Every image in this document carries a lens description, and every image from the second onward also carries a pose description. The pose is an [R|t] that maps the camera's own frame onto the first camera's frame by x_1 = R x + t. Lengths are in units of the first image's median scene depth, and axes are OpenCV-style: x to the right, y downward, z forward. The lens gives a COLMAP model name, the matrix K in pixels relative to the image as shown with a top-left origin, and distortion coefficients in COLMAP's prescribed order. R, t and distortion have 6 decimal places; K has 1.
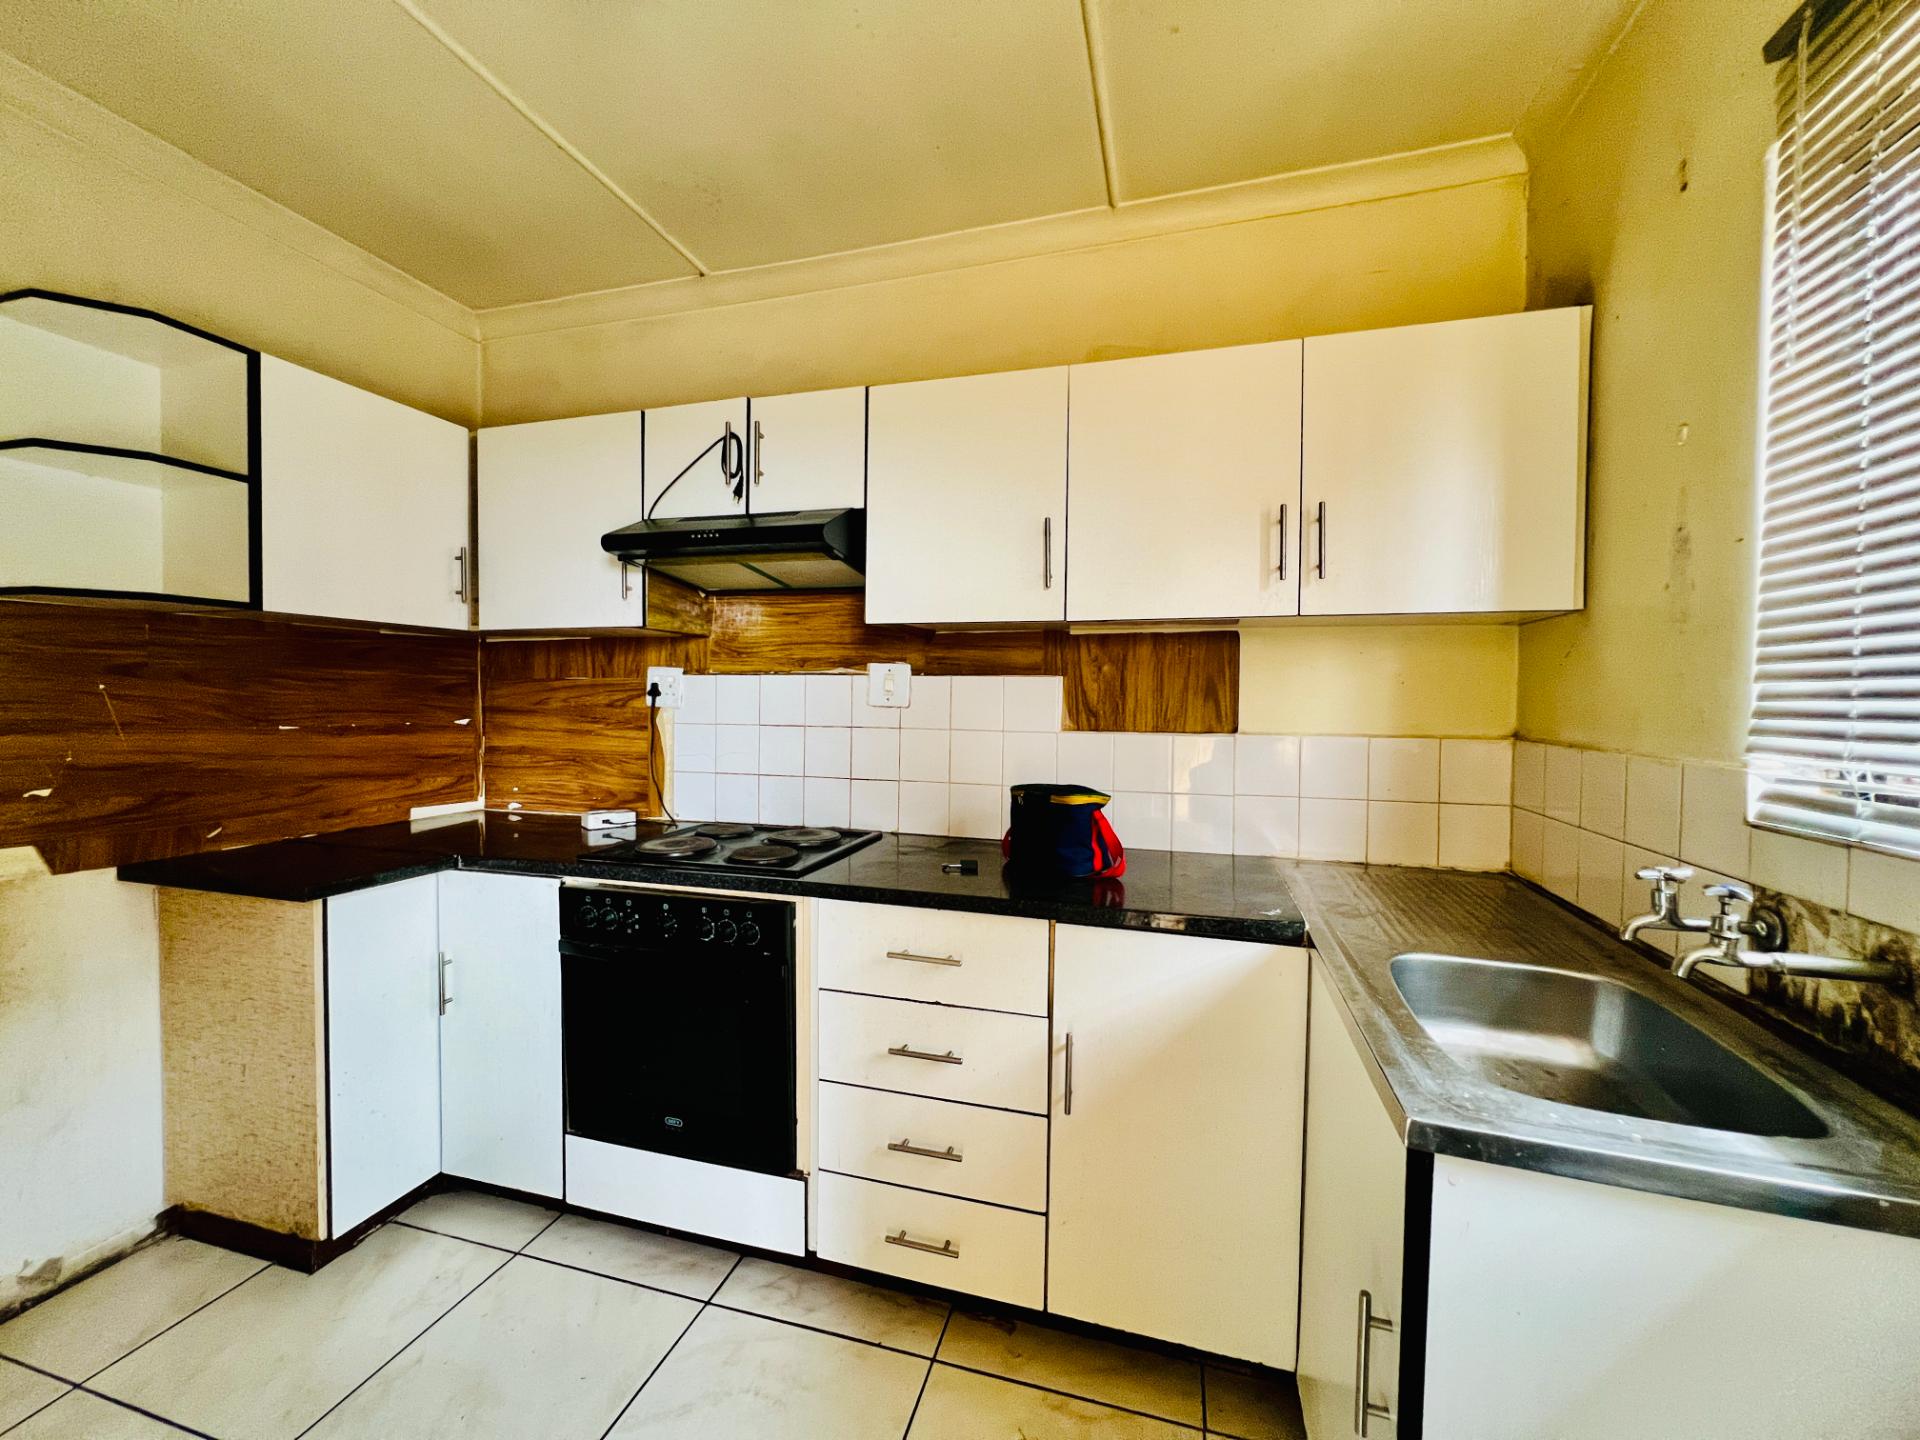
lens RADIAL K [[766.1, 0, 960.0], [0, 766.1, 720.0], [0, 0, 1]] dist [-0.002314, 0.000457]
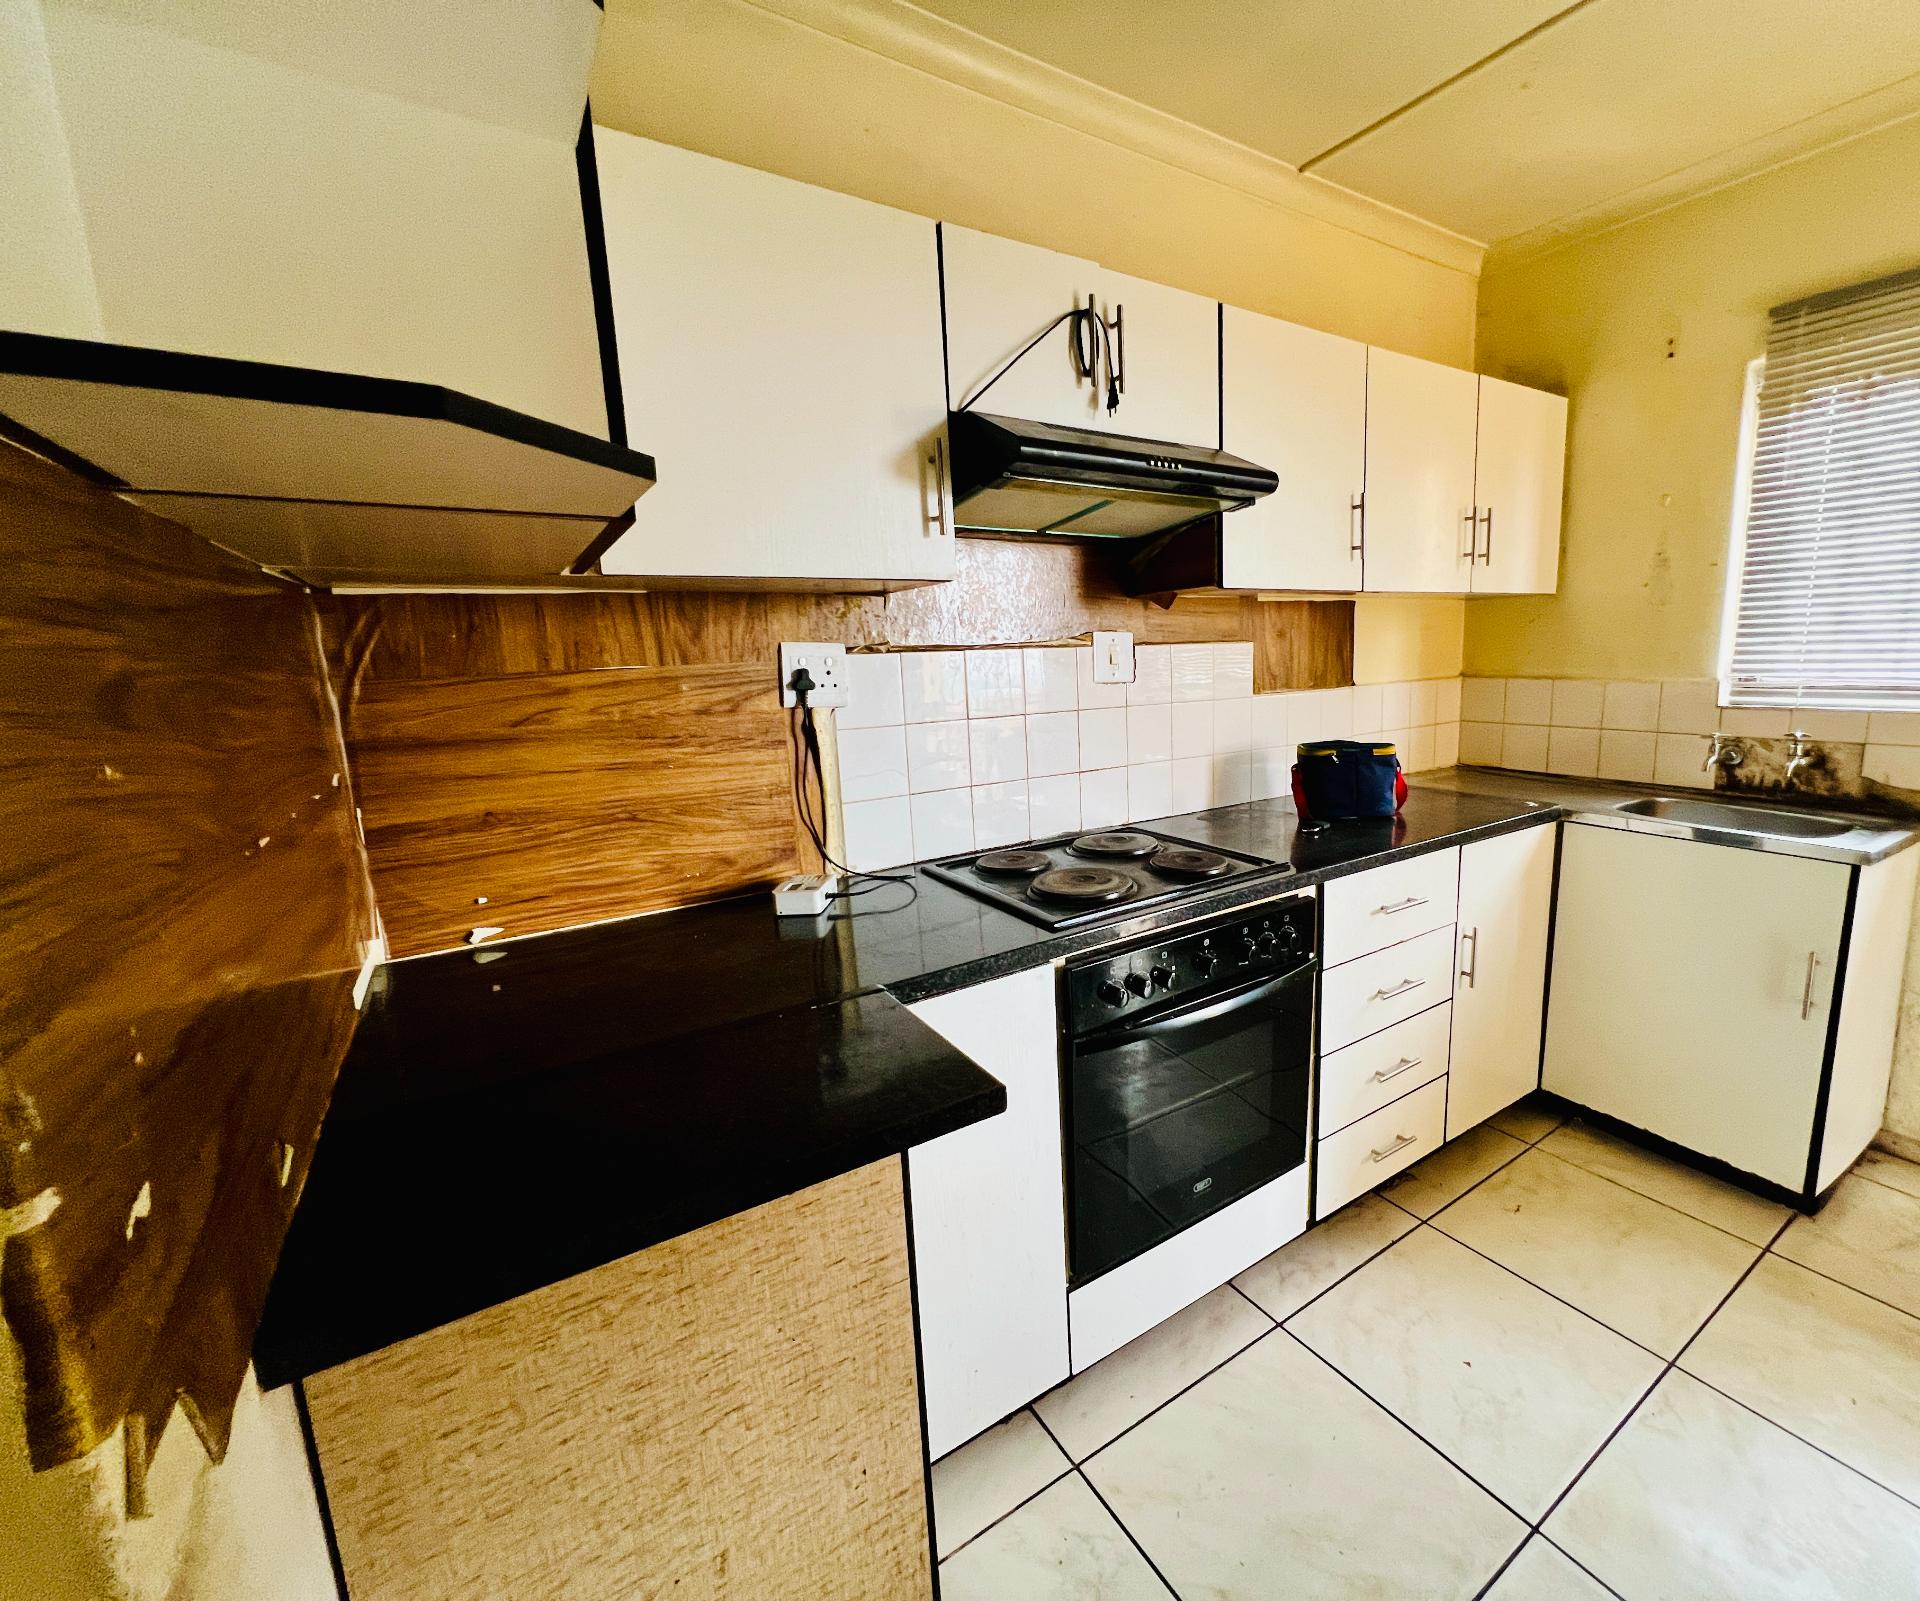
lens RADIAL K [[889.0, 0, 963.7], [0, 889.0, 807.7], [0, 0, 1]] dist [-0.002081, -0.001056]
pose [[0.632408, -0.166016, 0.756636, -0.881237], [0.060873, 0.984395, 0.165111, -0.048711], [-0.772240, -0.058359, 0.632645, 0.435531]]
